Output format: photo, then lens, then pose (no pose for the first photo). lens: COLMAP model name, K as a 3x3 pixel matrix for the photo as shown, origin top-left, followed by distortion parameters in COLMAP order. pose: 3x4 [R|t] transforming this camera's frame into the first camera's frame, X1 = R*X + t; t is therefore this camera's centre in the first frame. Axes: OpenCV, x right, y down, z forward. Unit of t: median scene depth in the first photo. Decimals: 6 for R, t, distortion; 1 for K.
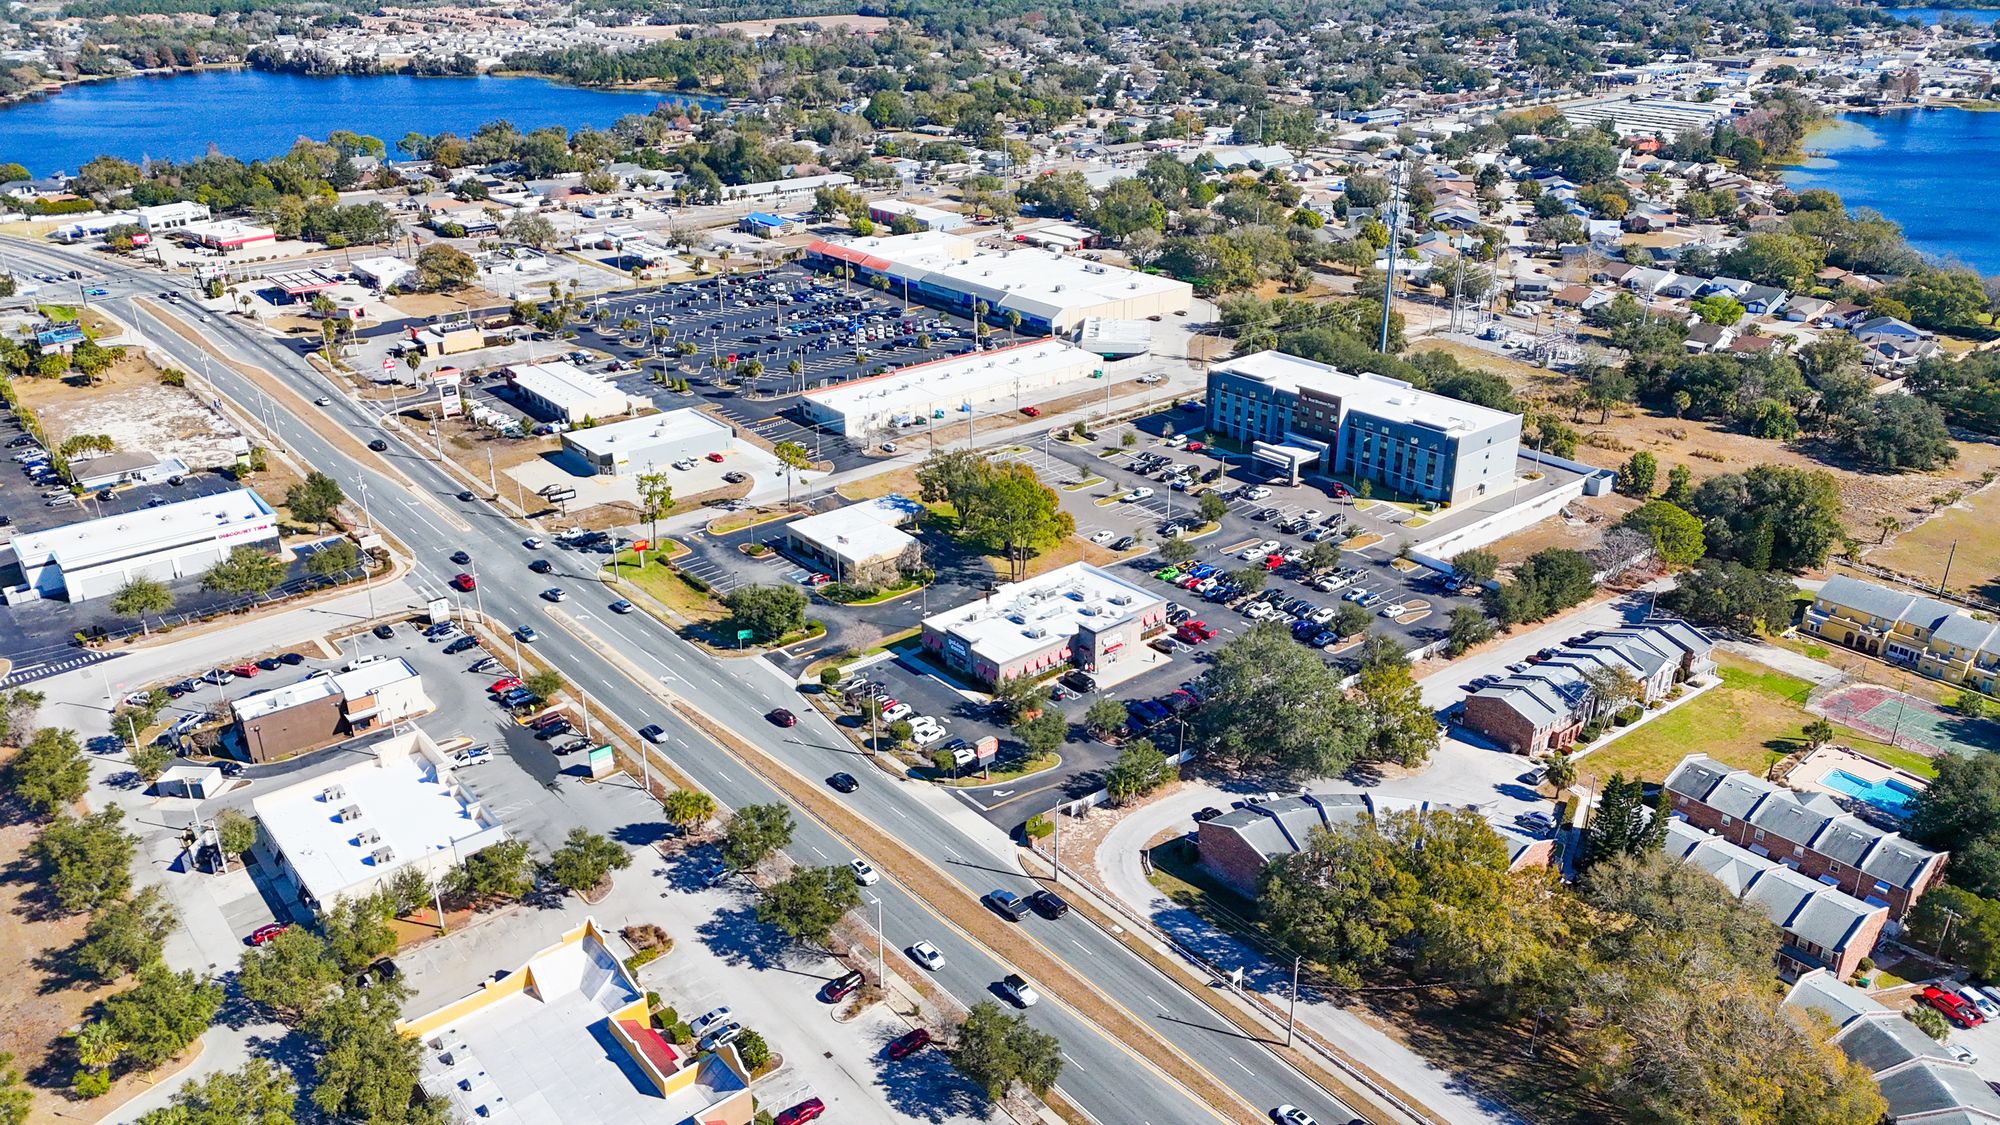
lens RADIAL K [[1421.9, 0, 998.6], [0, 1421.9, 601.3], [0, 0, 1]] dist [0.126399, -0.118105]
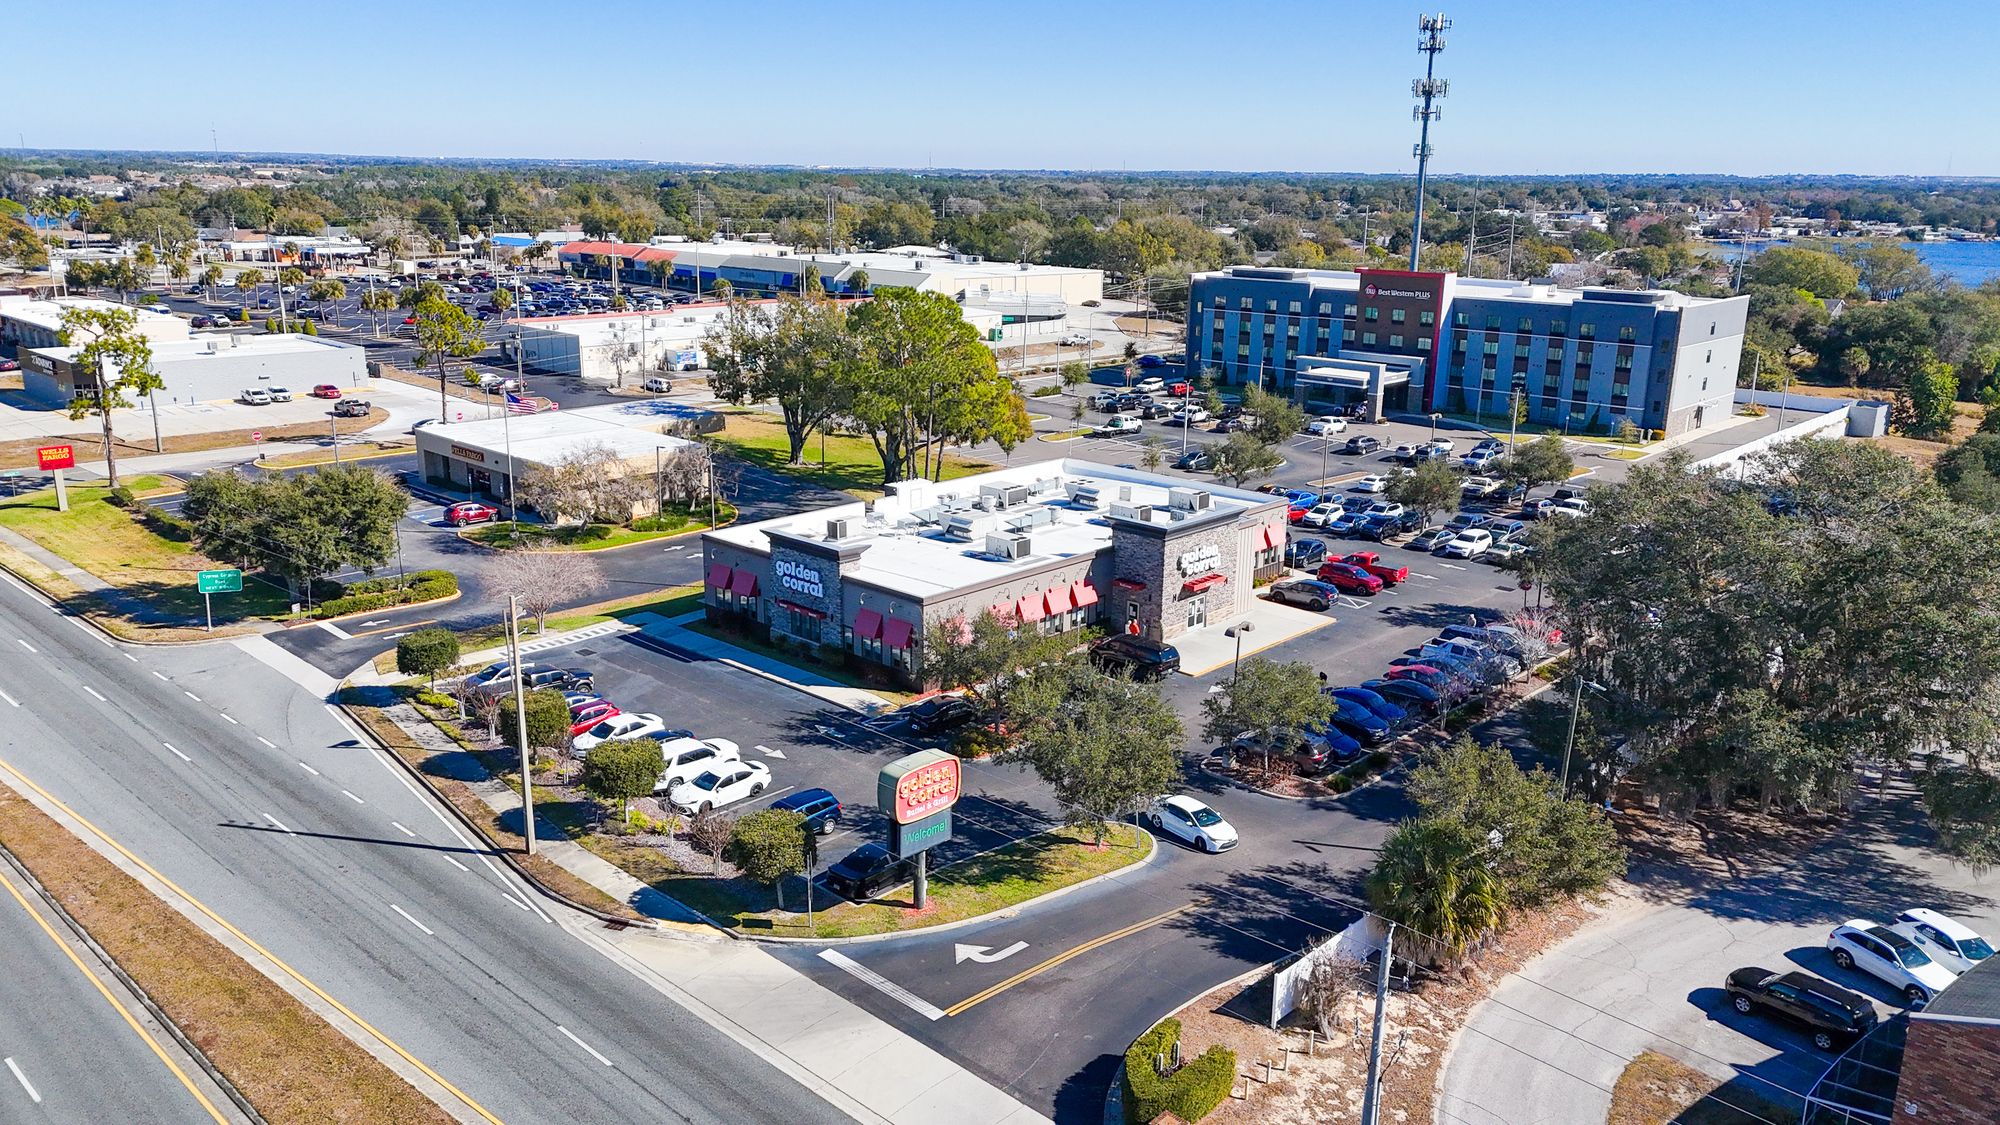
lens RADIAL K [[1451.4, 0, 1000.0], [0, 1451.4, 562.5], [0, 0, 1]] dist [0.084166, -0.083081]
pose [[0.991489, -0.011208, 0.129706, -0.021444], [0.033690, 0.984439, -0.172464, 0.077223], [-0.125755, 0.175366, 0.976439, 0.503663]]
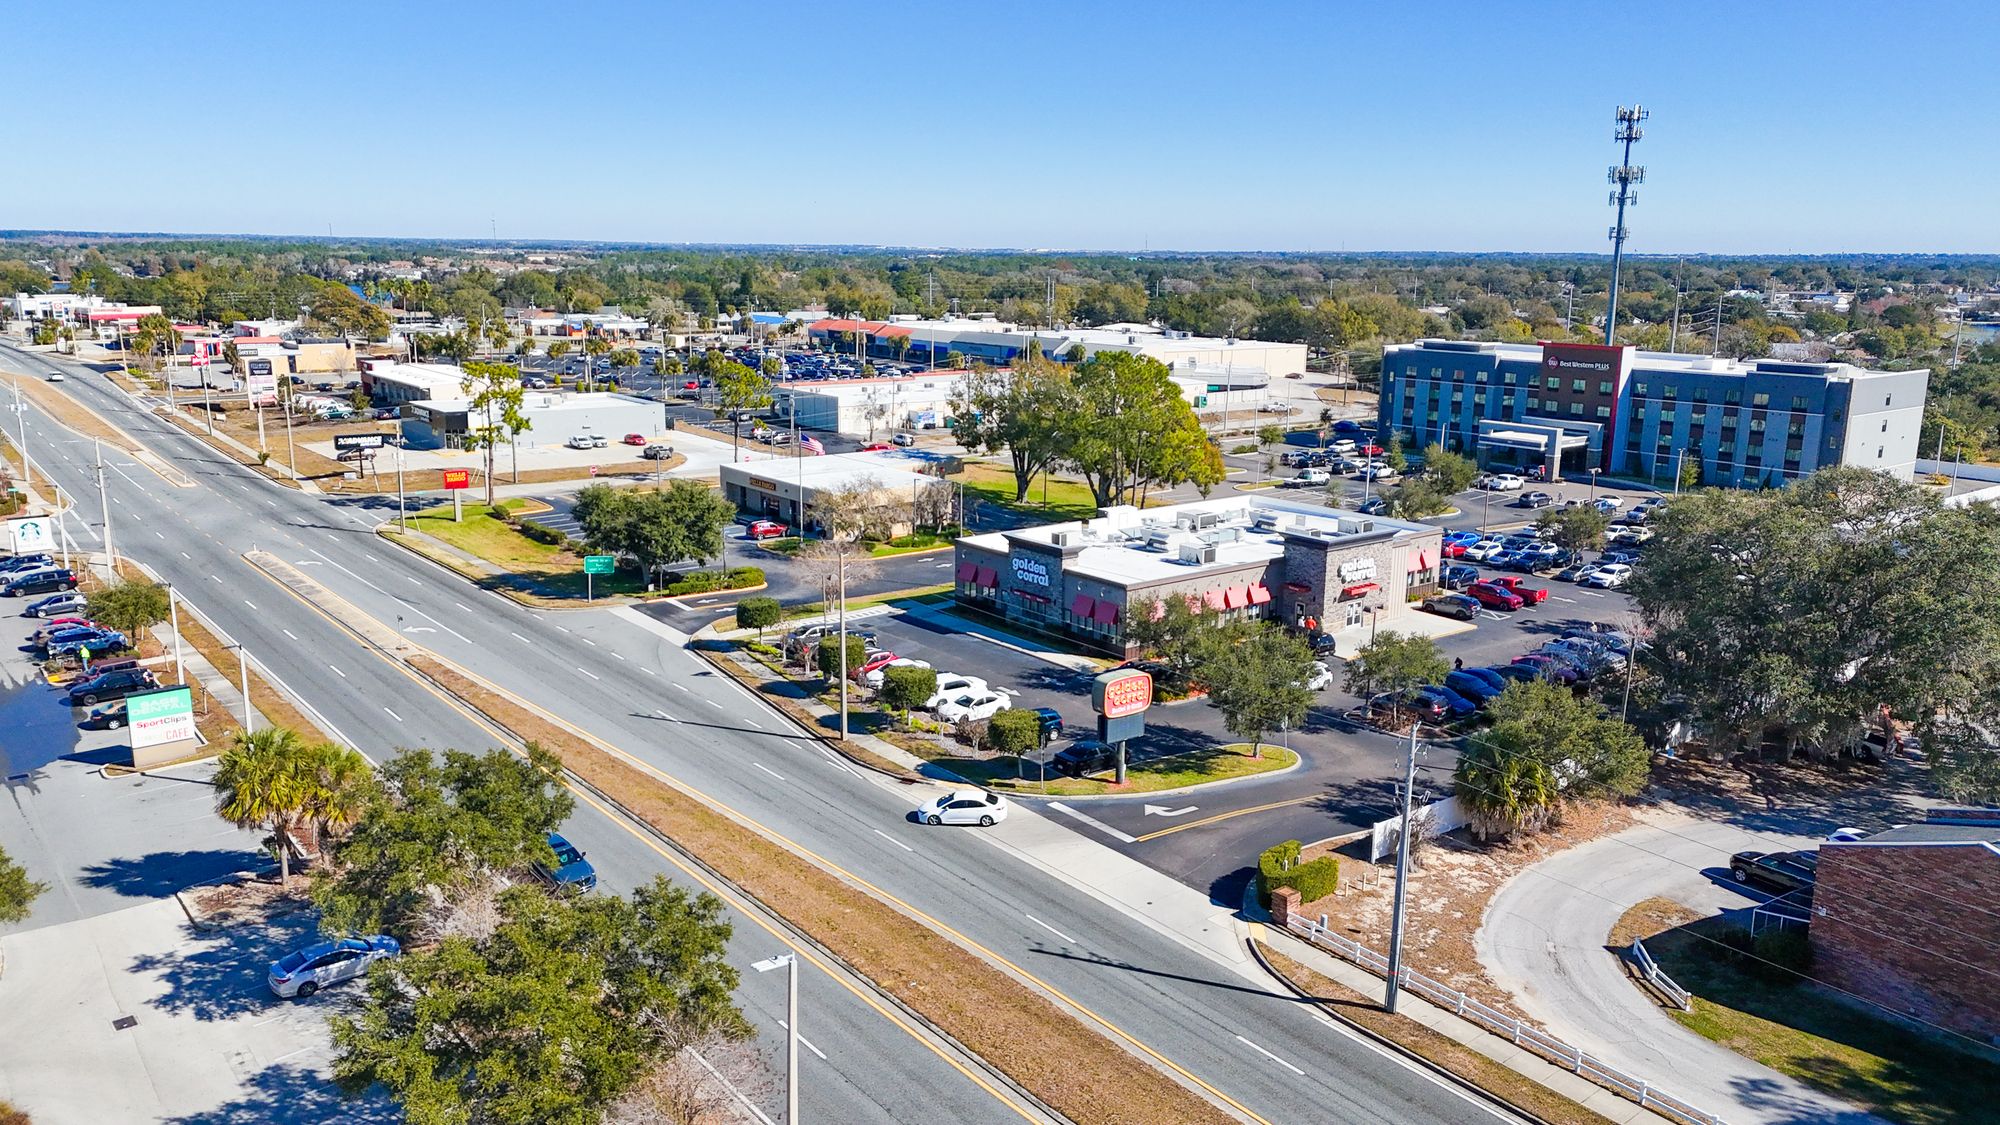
lens RADIAL K [[1451.4, 0, 1000.0], [0, 1451.4, 562.5], [0, 0, 1]] dist [0.084166, -0.083081]
pose [[0.999668, 0.023470, -0.010654, -0.027978], [-0.025265, 0.974070, -0.224833, 0.111916], [0.005100, 0.225028, 0.974339, 0.427507]]
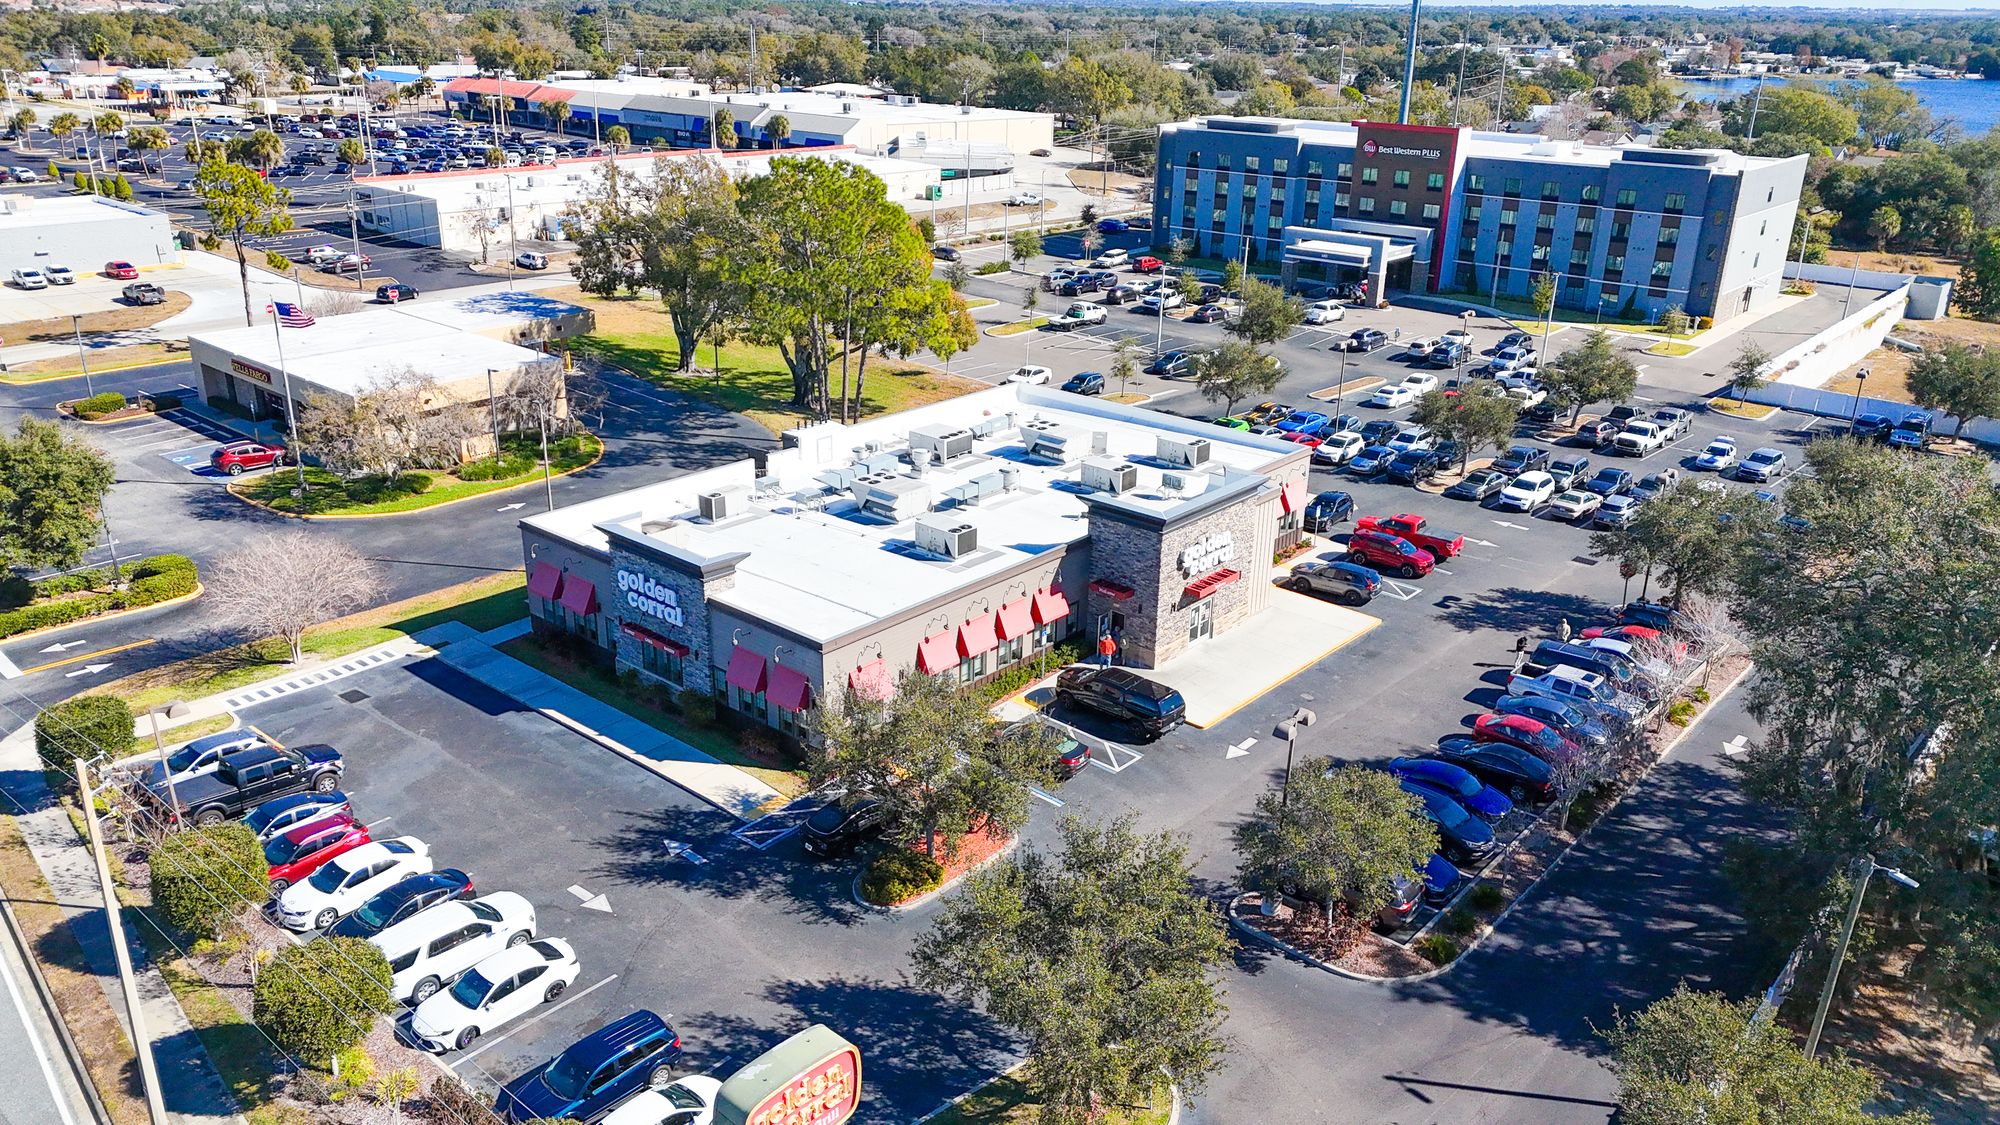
lens RADIAL K [[1451.4, 0, 1000.0], [0, 1451.4, 562.5], [0, 0, 1]] dist [0.084166, -0.083081]
pose [[0.985738, -0.033653, 0.164888, -0.007927], [0.045163, 0.996760, -0.066560, 0.037943], [-0.162114, 0.073057, 0.984064, 0.585911]]
